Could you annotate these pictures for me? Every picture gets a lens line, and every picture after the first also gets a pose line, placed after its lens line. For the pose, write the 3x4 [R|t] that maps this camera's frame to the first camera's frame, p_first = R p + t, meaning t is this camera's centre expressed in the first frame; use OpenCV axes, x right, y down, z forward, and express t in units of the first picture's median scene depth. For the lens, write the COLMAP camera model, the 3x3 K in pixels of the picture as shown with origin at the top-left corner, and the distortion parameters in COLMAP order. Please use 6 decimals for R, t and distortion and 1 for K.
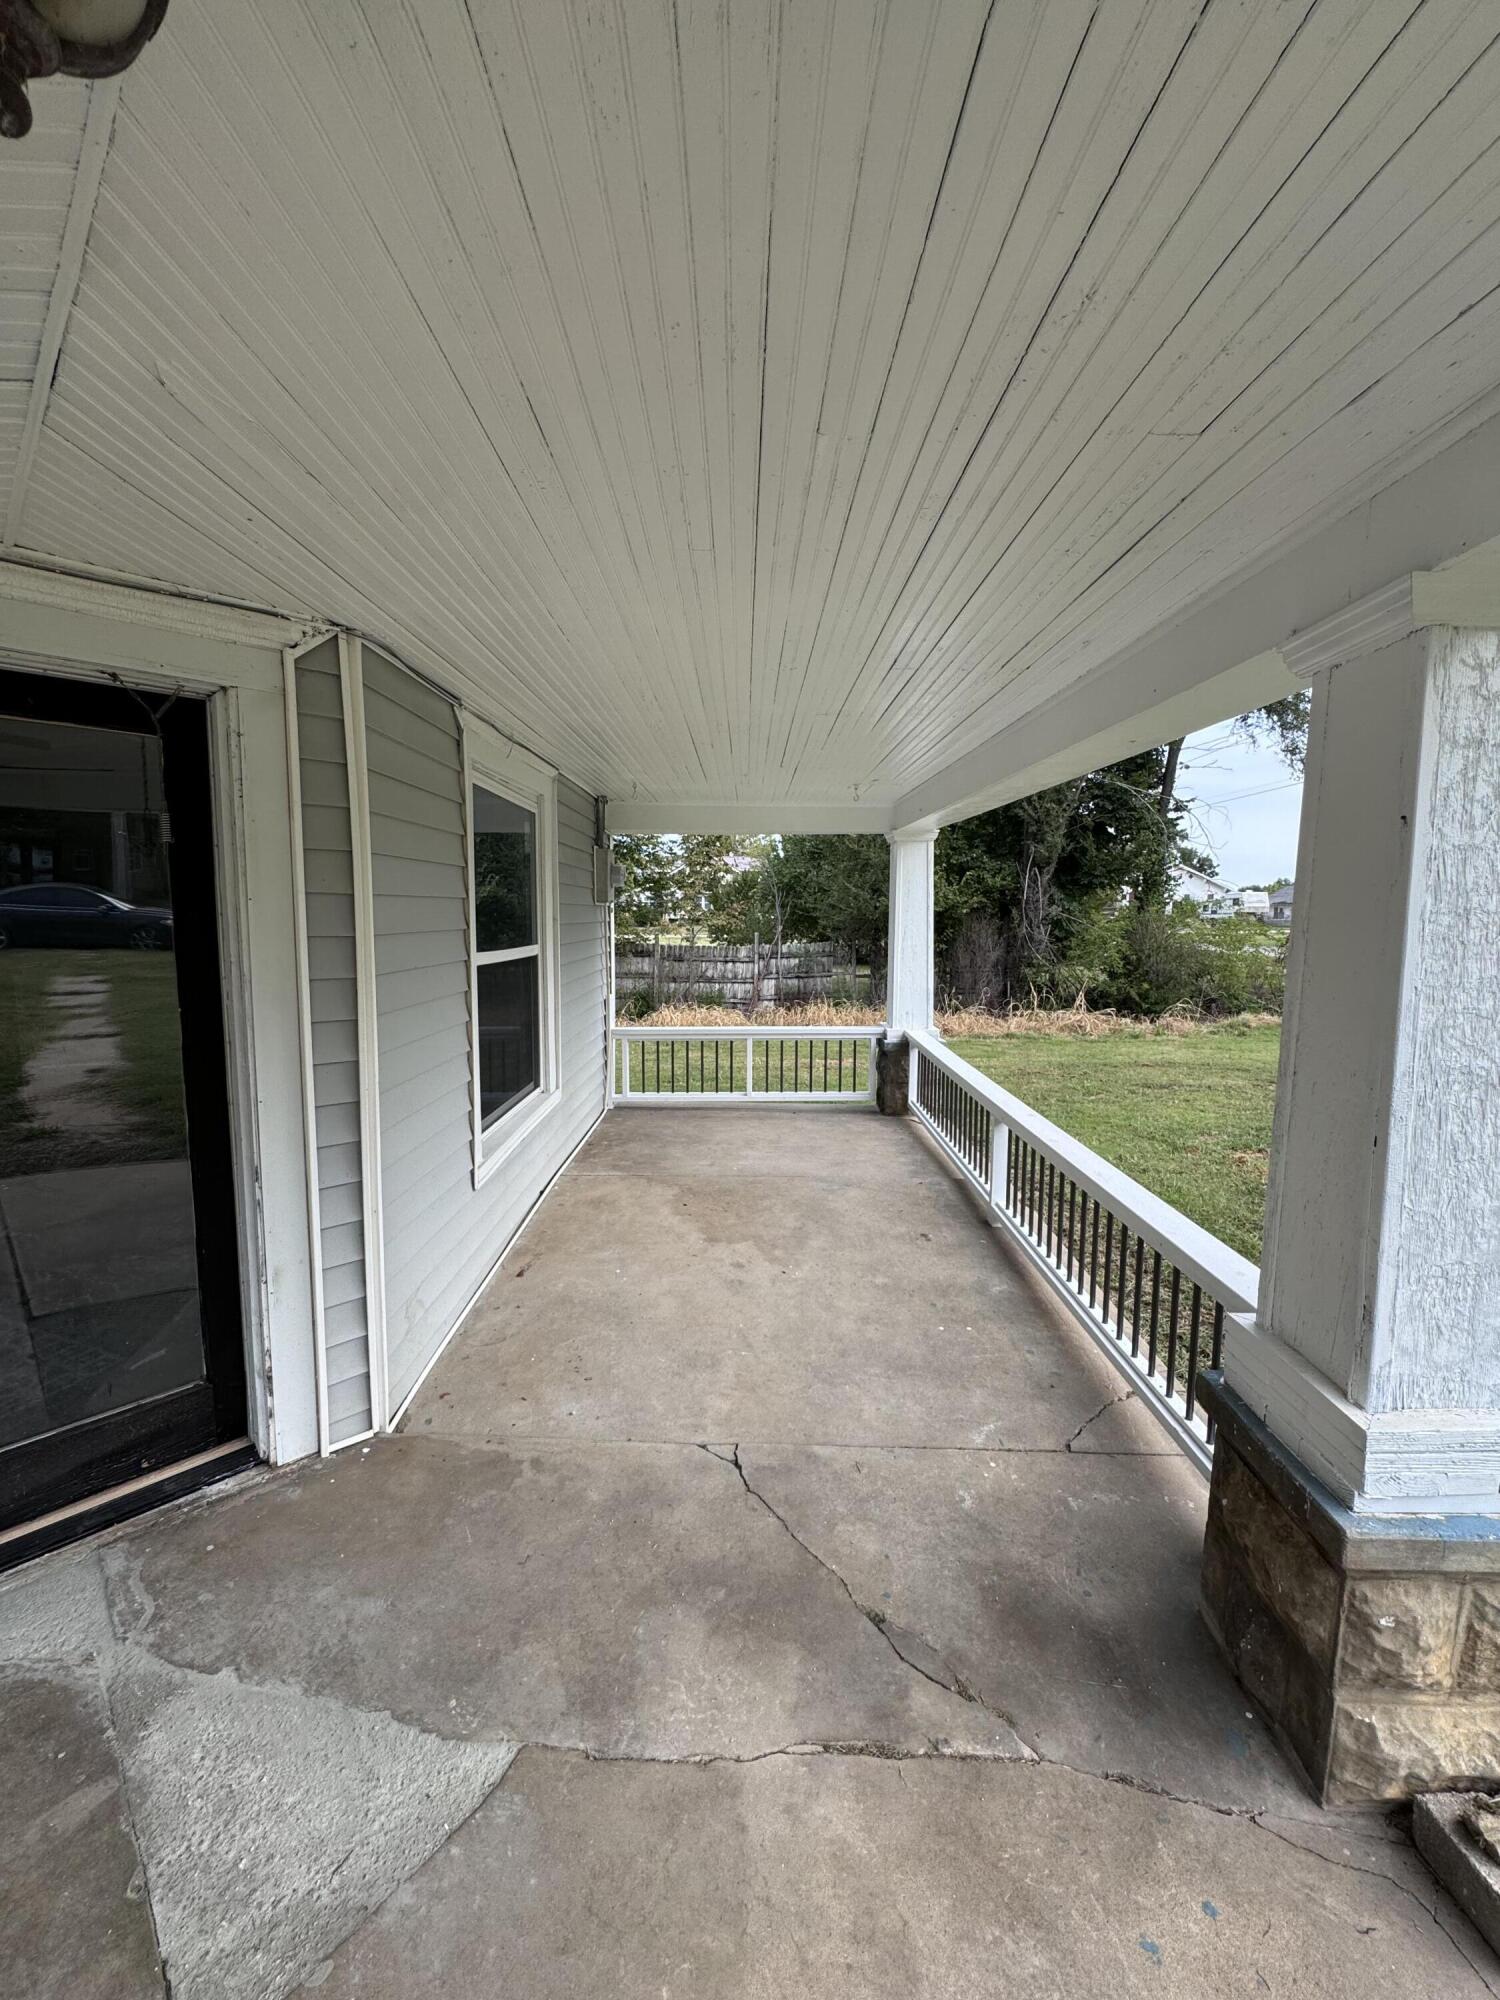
lens RADIAL K [[804.3, 0, 754.3], [0, 804.3, 995.1], [0, 0, 1]] dist [-0.007545, 0.002205]
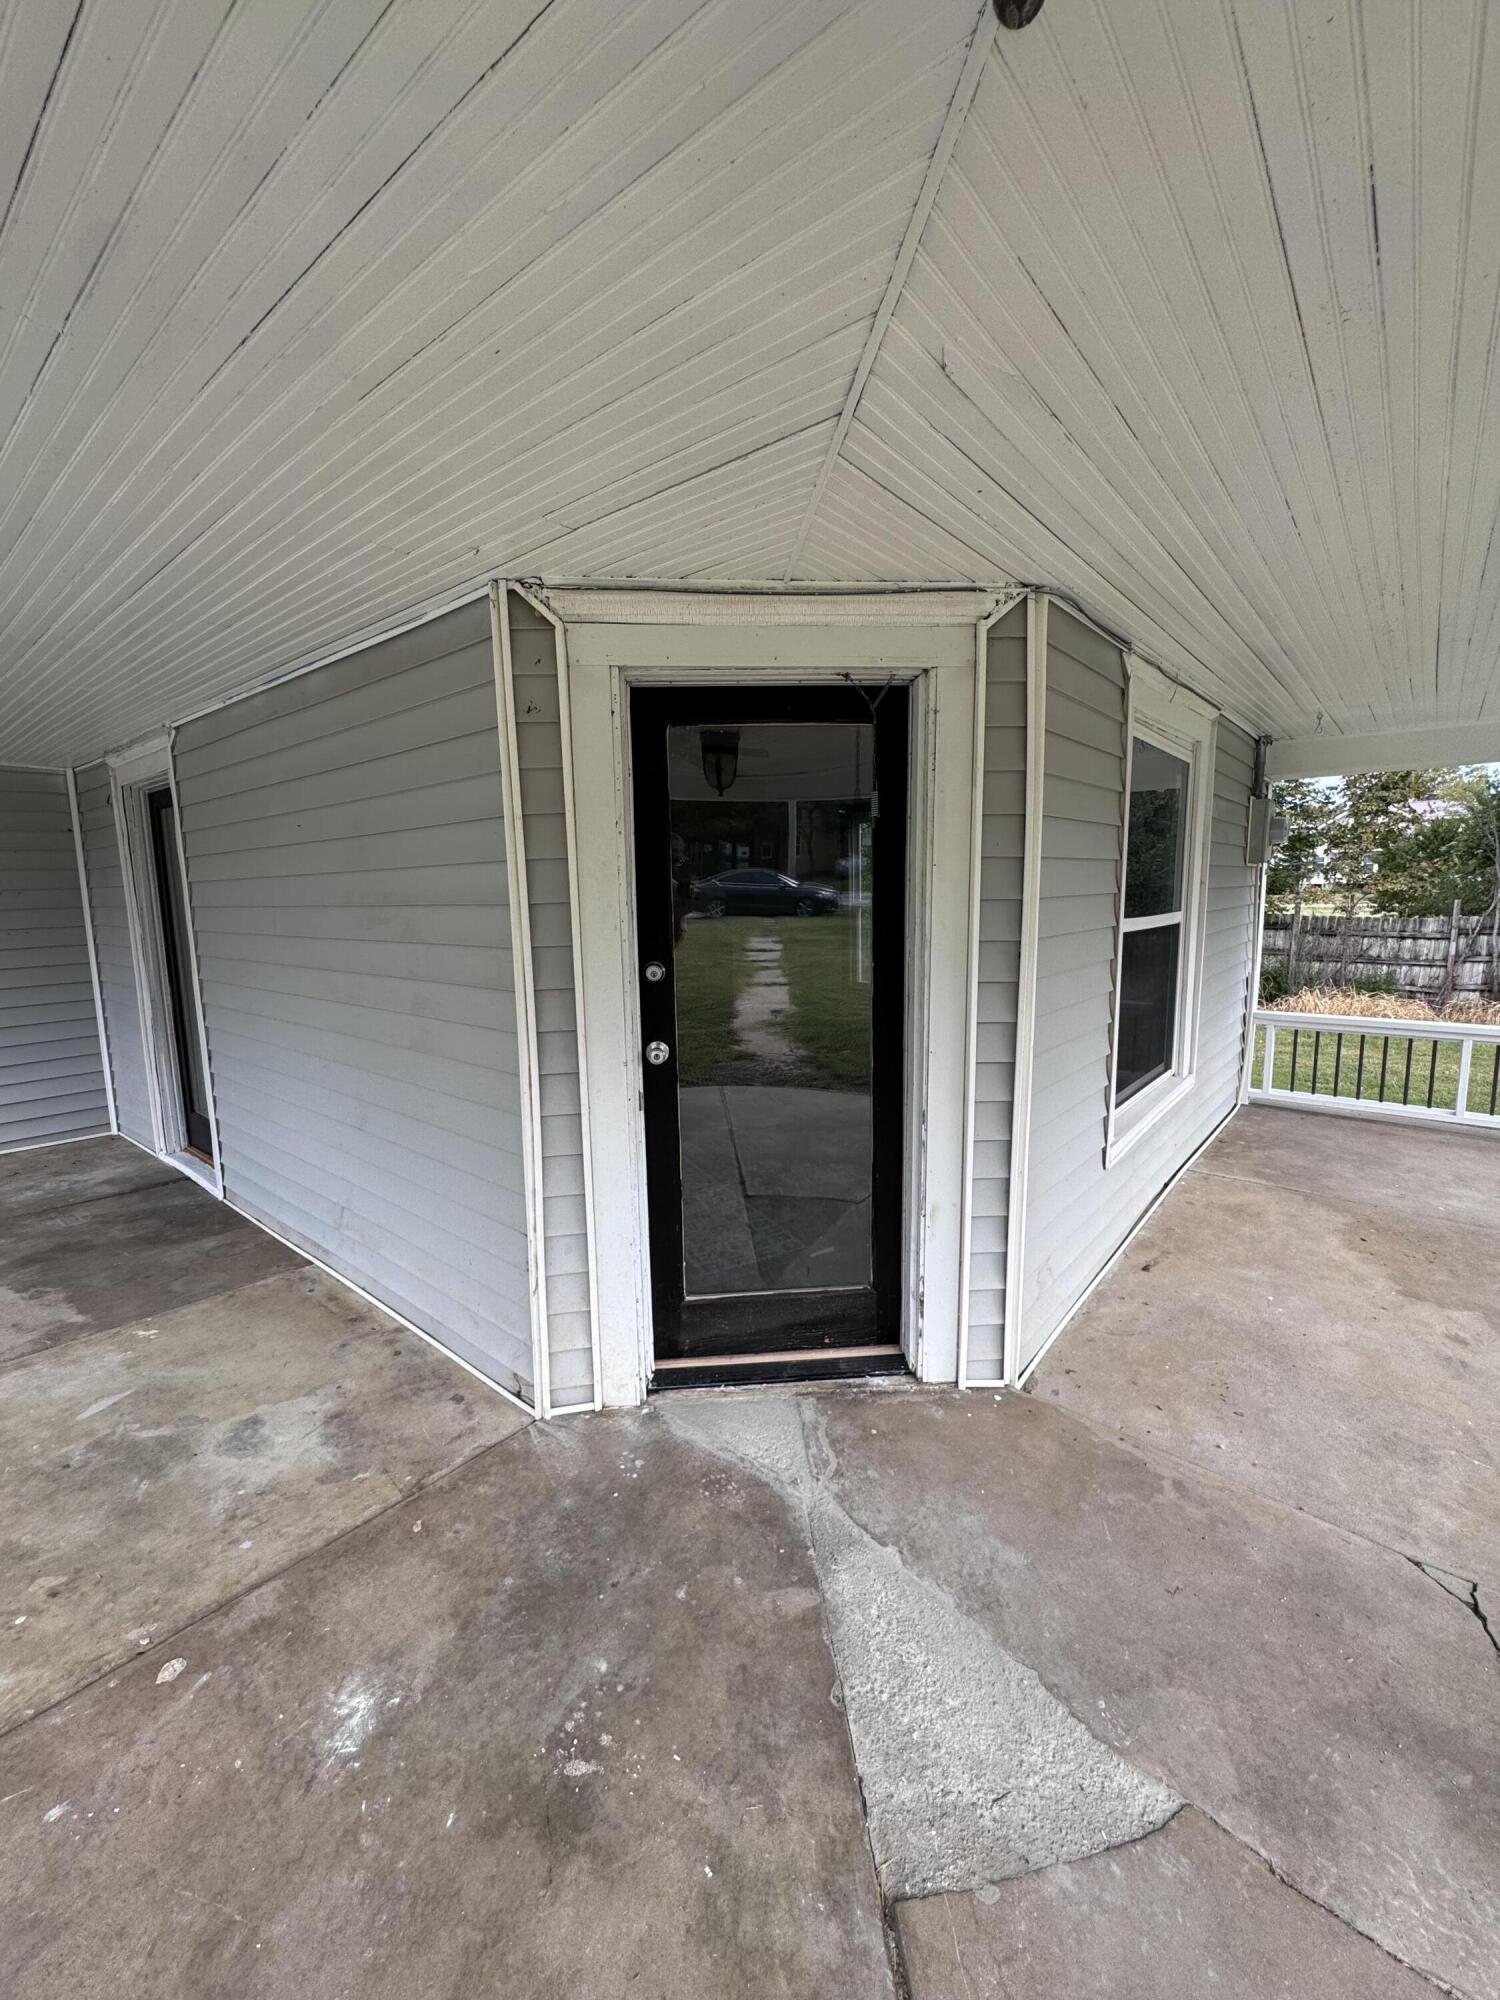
lens RADIAL K [[804.3, 0, 749.1], [0, 804.3, 992.6], [0, 0, 1]] dist [-0.007545, 0.002205]
pose [[0.757099, 0.066218, -0.649936, -0.046123], [-0.044307, 0.997764, 0.050044, 0.003940], [0.651796, -0.009092, 0.758340, 0.004747]]
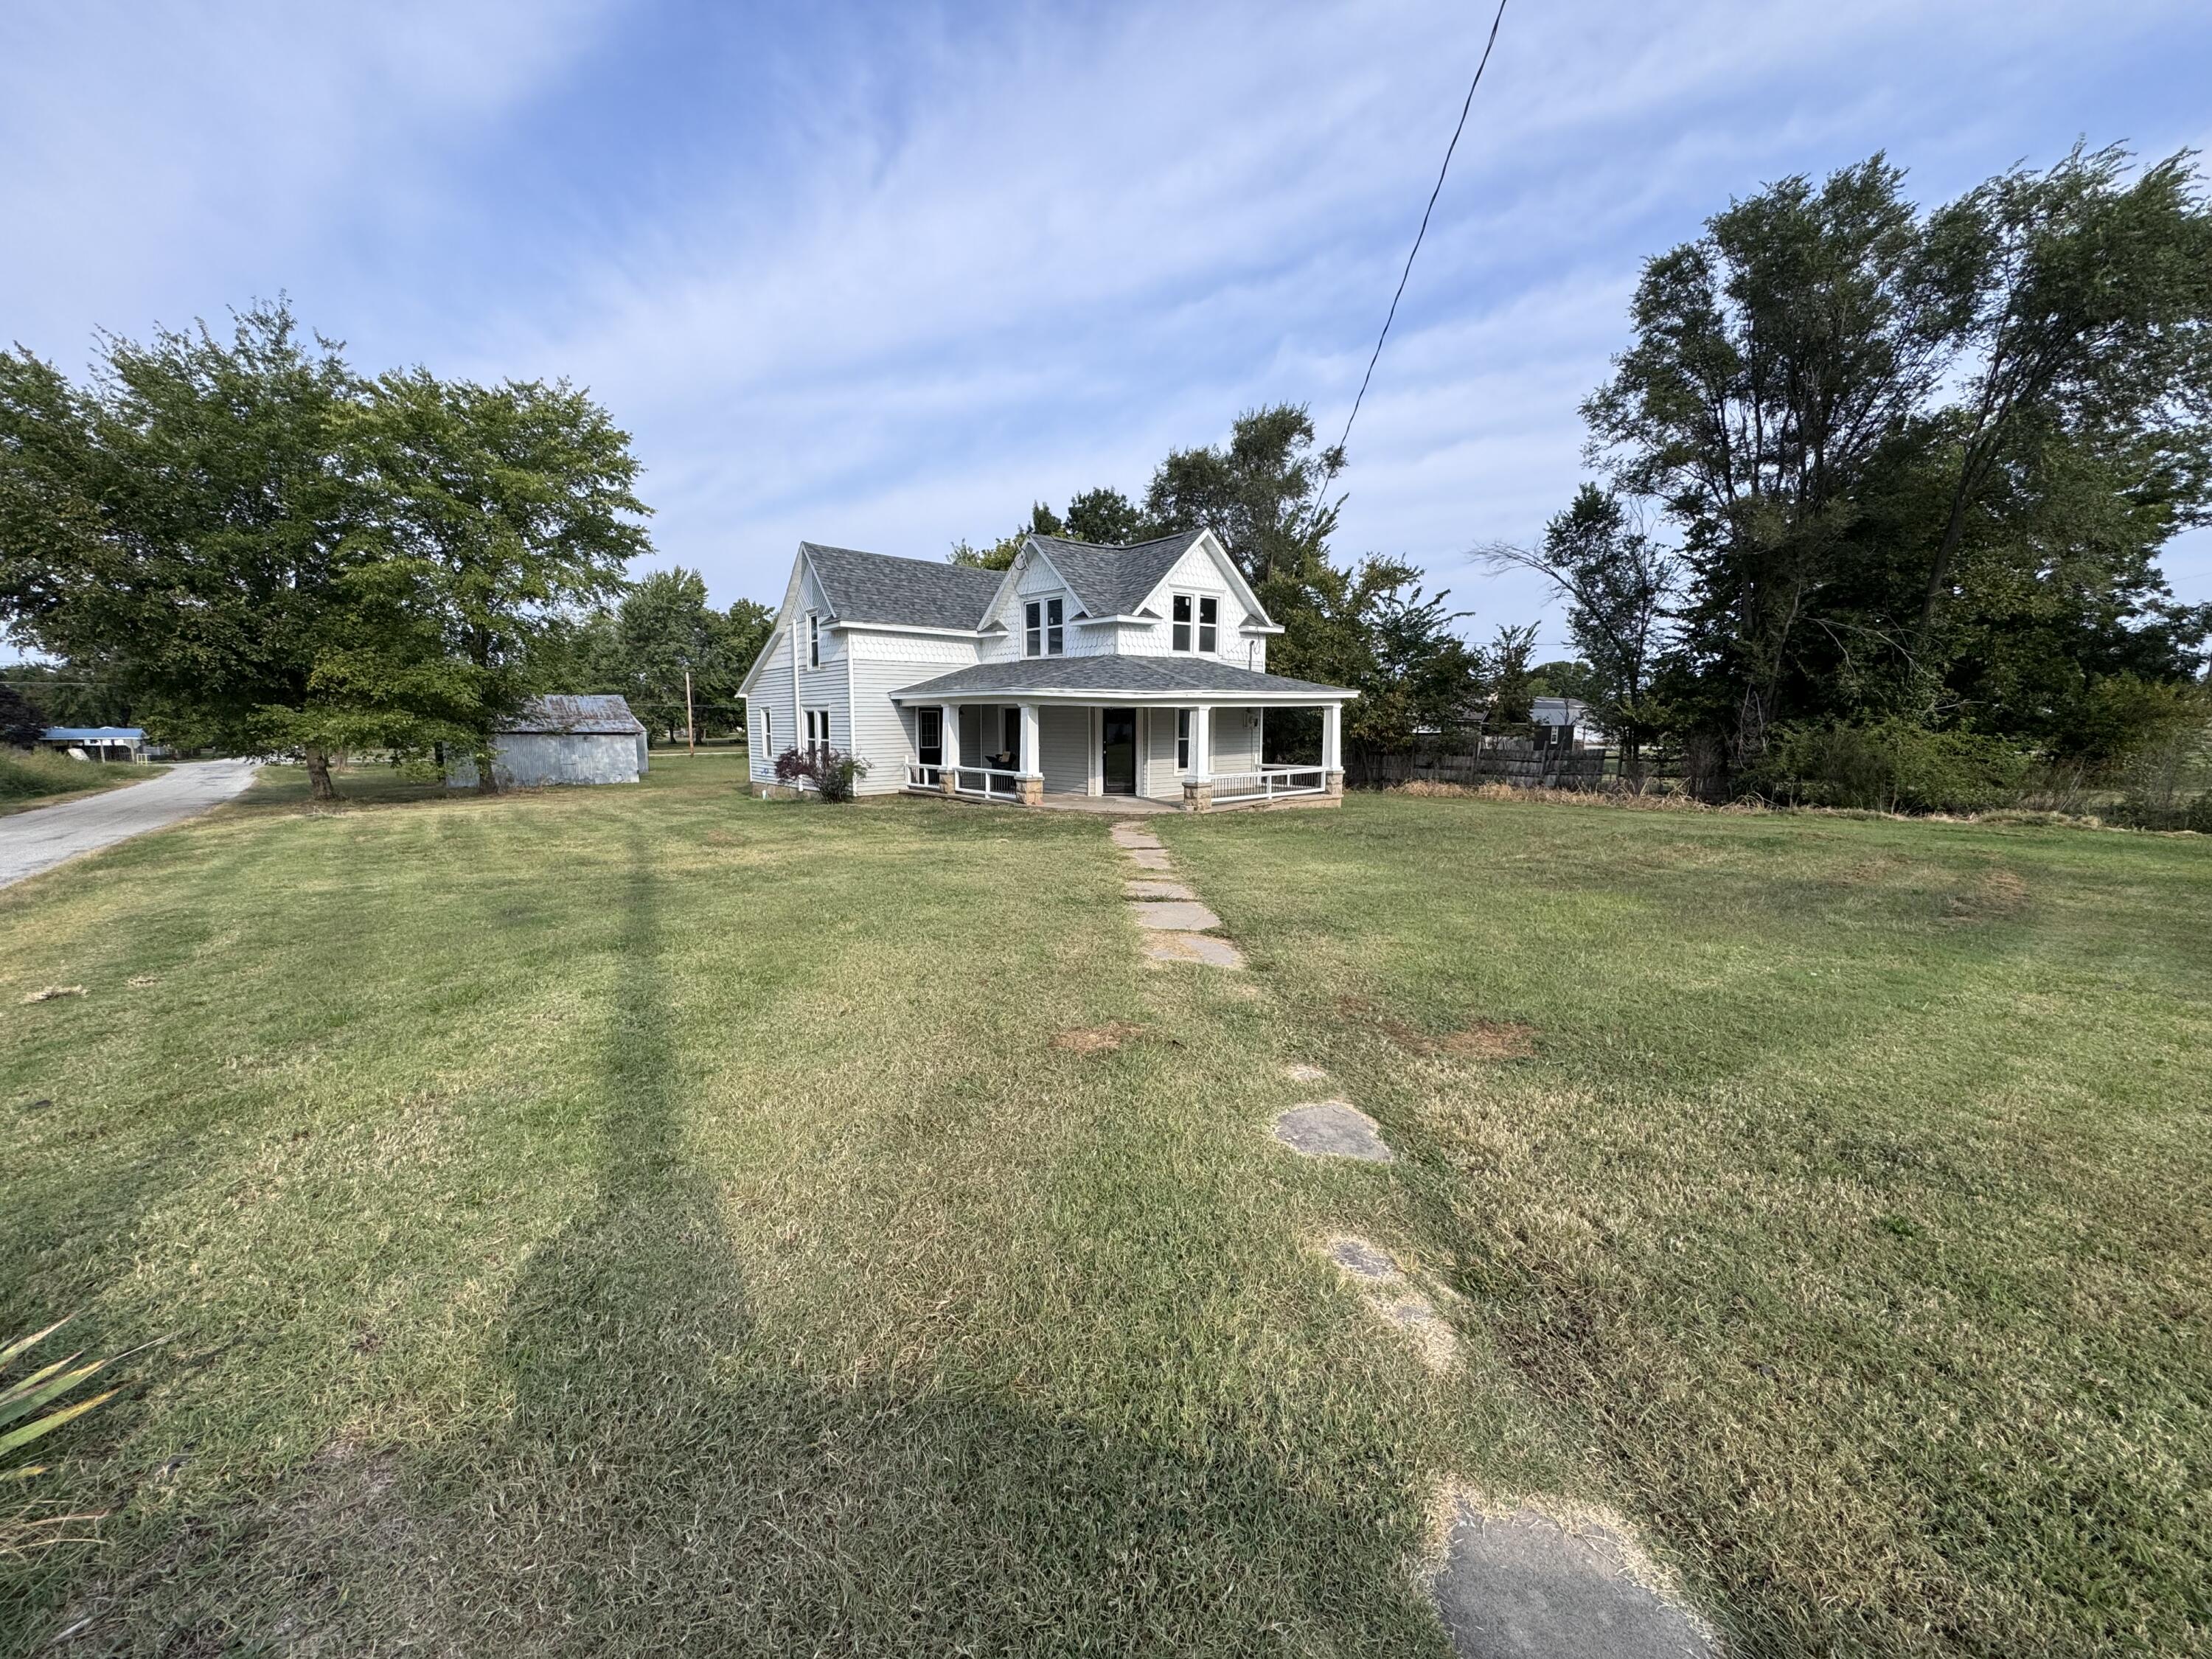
lens RADIAL K [[889.6, 0, 1105.1], [0, 889.6, 829.7], [0, 0, 1]] dist [-0.007545, 0.002205]
pose [[0.639521, 0.087288, -0.763802, 3.034090], [-0.072507, 0.995953, 0.053109, 0.218052], [0.765347, 0.021417, 0.643262, -2.516760]]
